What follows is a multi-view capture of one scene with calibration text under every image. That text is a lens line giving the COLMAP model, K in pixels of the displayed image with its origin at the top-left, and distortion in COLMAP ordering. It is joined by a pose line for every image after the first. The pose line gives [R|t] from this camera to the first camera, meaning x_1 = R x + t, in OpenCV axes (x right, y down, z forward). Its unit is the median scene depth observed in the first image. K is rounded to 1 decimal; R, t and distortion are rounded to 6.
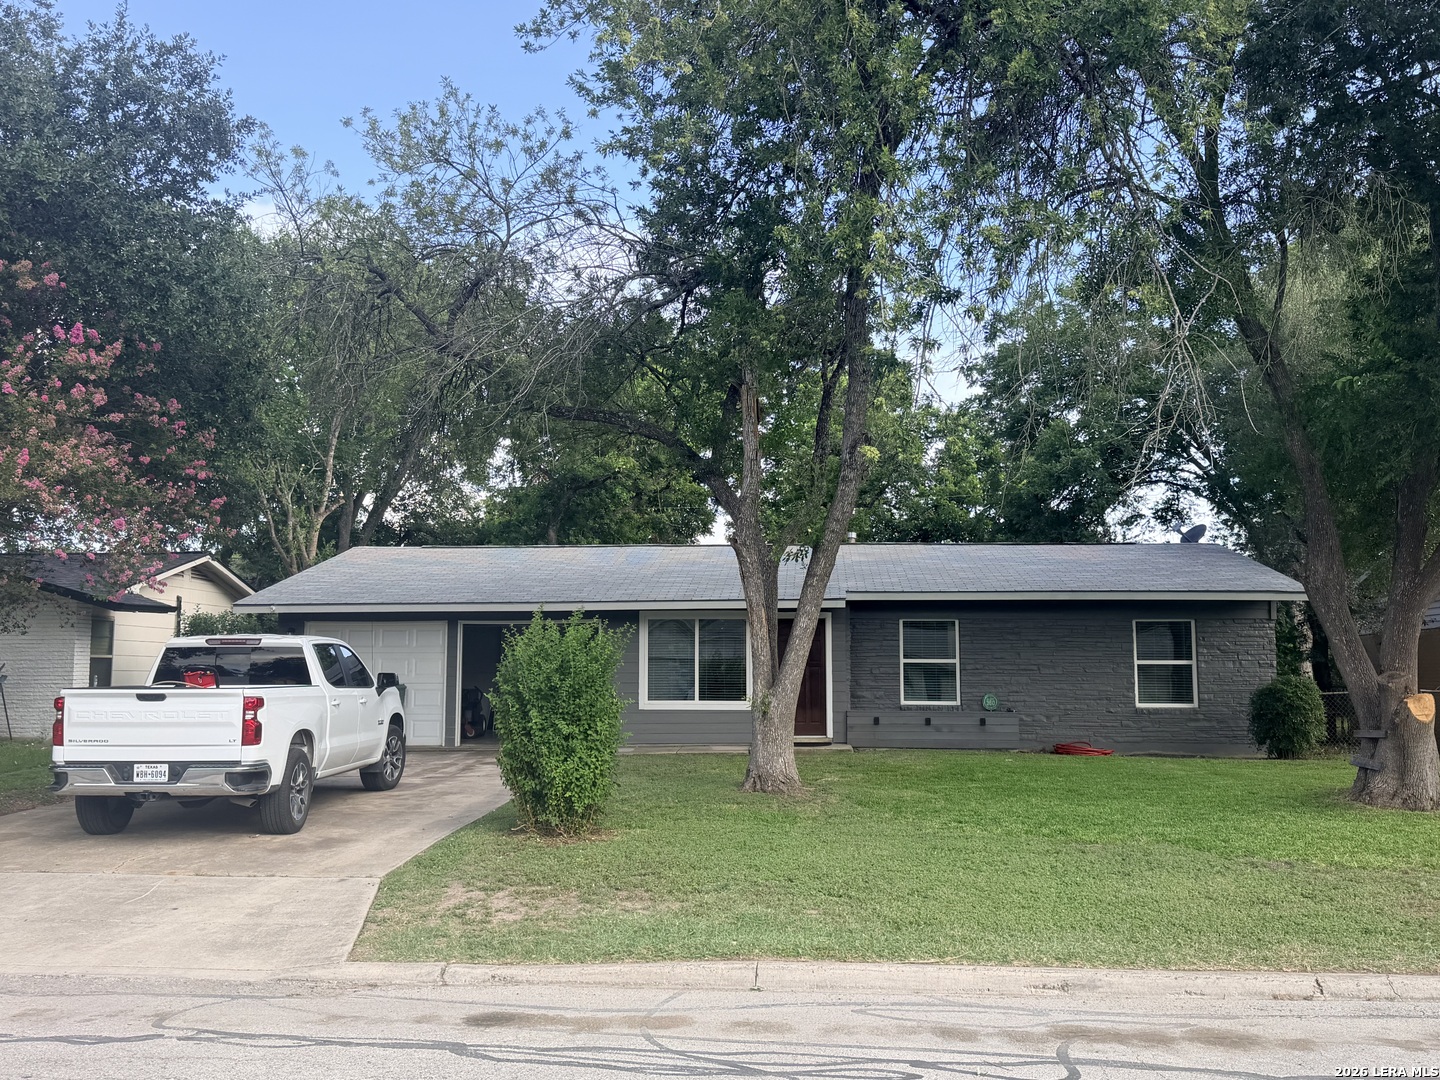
lens RADIAL K [[1389.1, 0, 719.5], [0, 1389.1, 537.1], [0, 0, 1]] dist [0.043854, 0.000000]
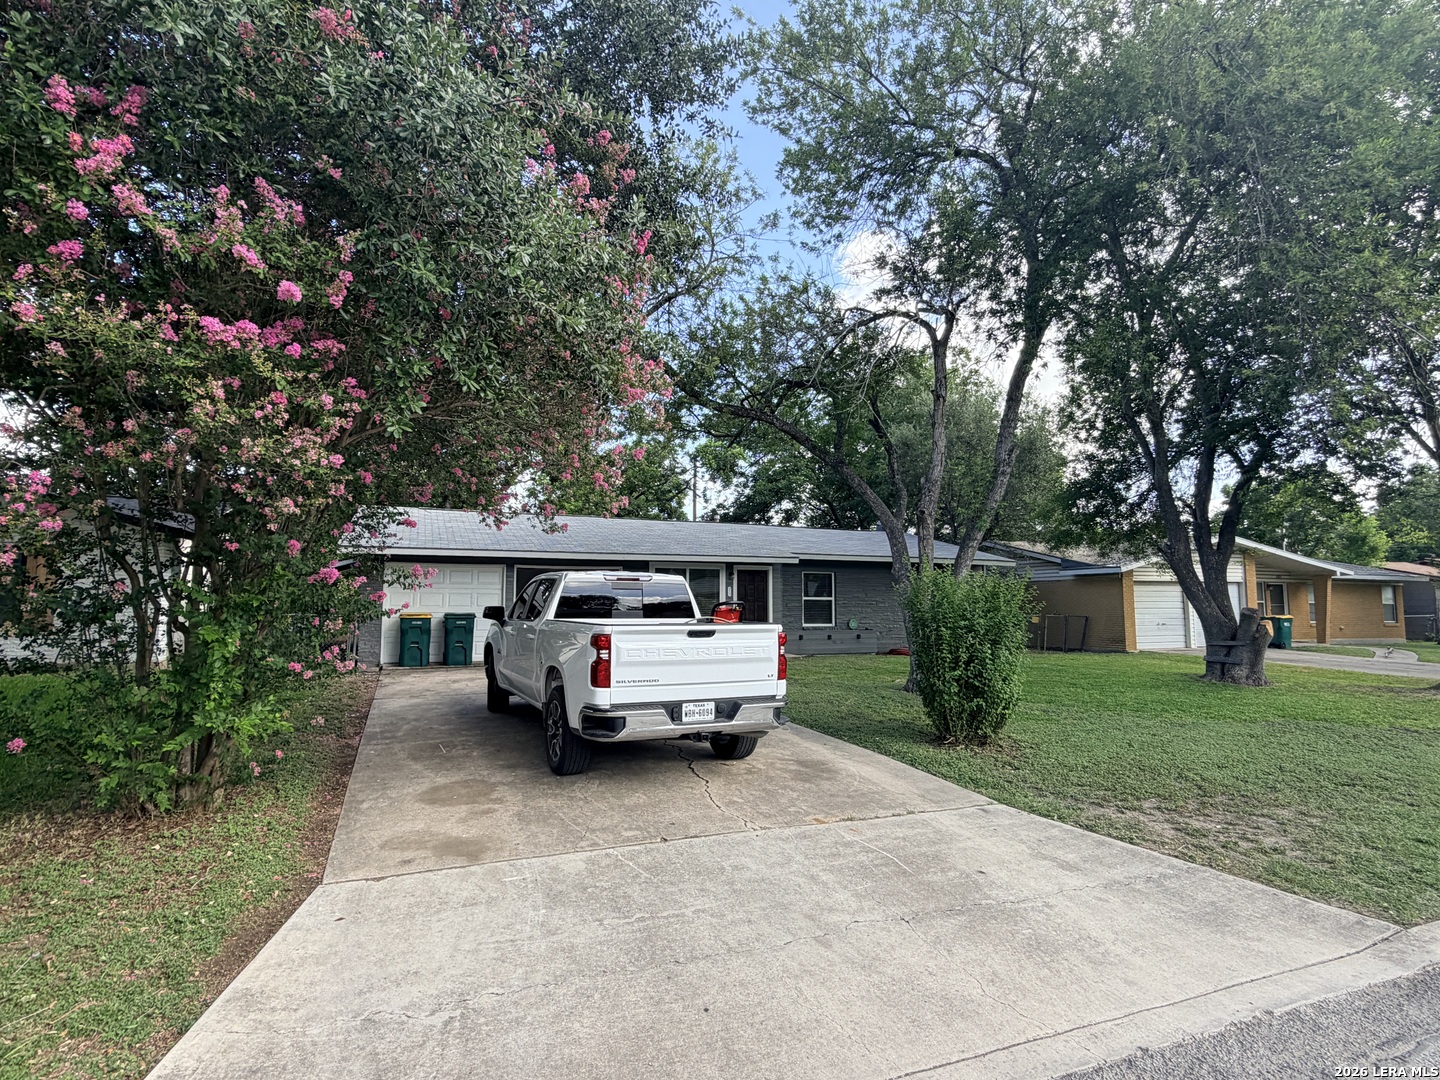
lens RADIAL K [[753.9, 0, 718.9], [0, 753.9, 542.1], [0, 0, 1]] dist [0.001302, 0.000084]
pose [[0.889083, 0.042568, 0.455762, -0.632552], [-0.050609, 0.998704, 0.005447, 0.047852], [-0.454940, -0.027908, 0.890085, 0.532733]]
